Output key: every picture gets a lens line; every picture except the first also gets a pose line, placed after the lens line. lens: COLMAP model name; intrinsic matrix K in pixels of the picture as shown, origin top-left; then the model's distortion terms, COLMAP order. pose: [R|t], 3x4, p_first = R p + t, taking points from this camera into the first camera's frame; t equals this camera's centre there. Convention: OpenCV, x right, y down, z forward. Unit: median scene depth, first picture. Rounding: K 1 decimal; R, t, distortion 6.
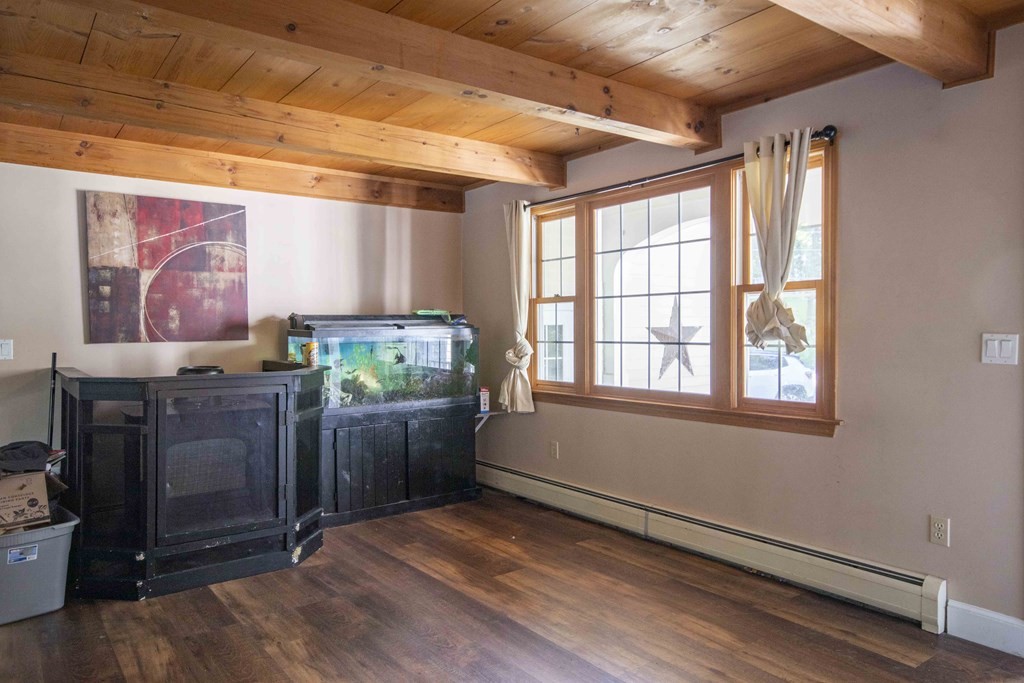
lens RADIAL K [[693.3, 0, 507.4], [0, 693.3, 342.4], [0, 0, 1]] dist [0.023348, 0.011103]
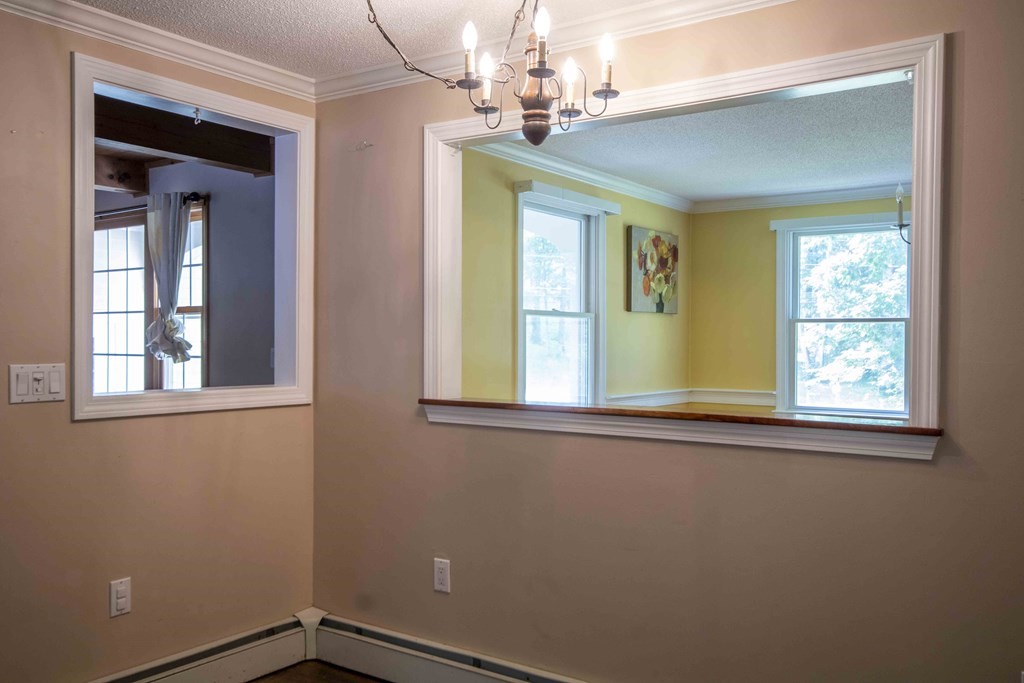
lens RADIAL K [[867.8, 0, 515.2], [0, 867.8, 342.6], [0, 0, 1]] dist [0.015169, 0.028646]
pose [[0.955864, 0.016955, 0.293321, 0.515030], [-0.010171, 0.999645, -0.024640, 0.012683], [-0.293634, 0.020569, 0.955697, -0.704818]]
